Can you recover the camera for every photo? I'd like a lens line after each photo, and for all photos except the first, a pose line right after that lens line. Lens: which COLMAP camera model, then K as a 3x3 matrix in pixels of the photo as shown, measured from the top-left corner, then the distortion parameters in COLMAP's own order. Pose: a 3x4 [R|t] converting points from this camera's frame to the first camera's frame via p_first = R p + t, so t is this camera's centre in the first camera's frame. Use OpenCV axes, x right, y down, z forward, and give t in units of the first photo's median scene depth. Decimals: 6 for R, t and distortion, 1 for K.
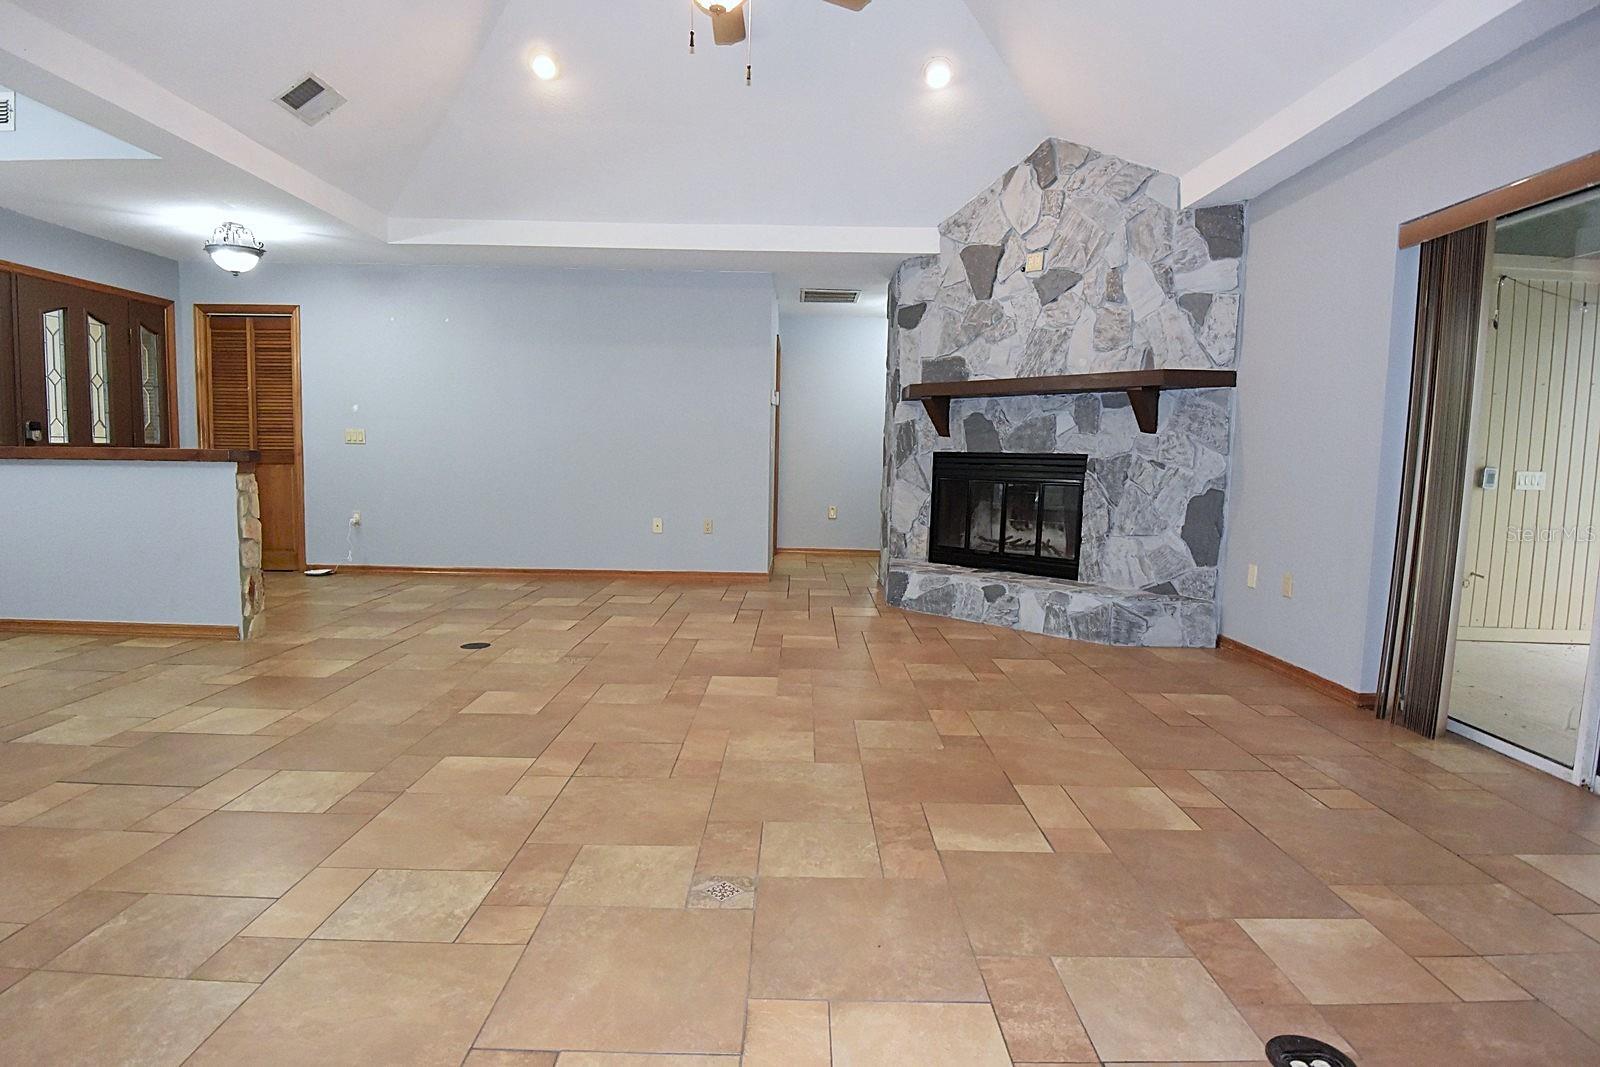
lens RADIAL K [[836.0, 0, 801.8], [0, 836.0, 537.0], [0, 0, 1]] dist [-0.005104, -0.023477]
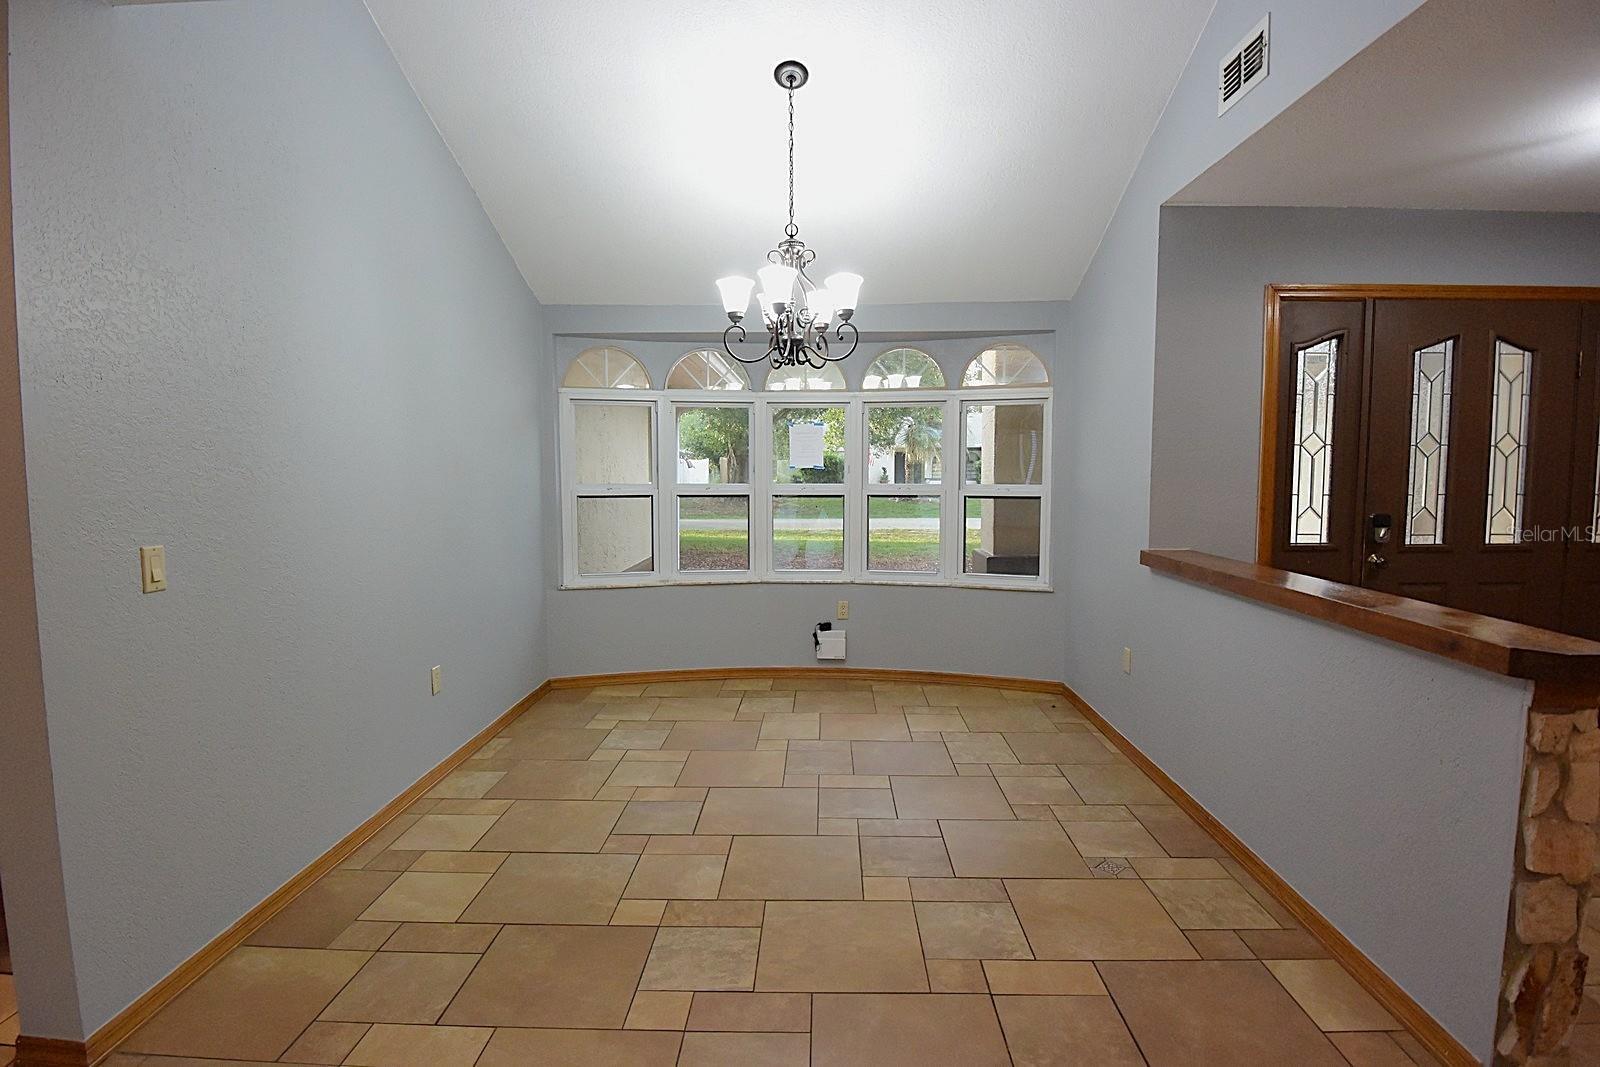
lens RADIAL K [[836.0, 0, 799.2], [0, 836.0, 527.3], [0, 0, 1]] dist [-0.005104, -0.023477]
pose [[-0.033554, 0.051514, -0.998108, -0.246141], [-0.093727, 0.994107, 0.054458, -0.128252], [0.995032, 0.095377, -0.028528, 0.563321]]
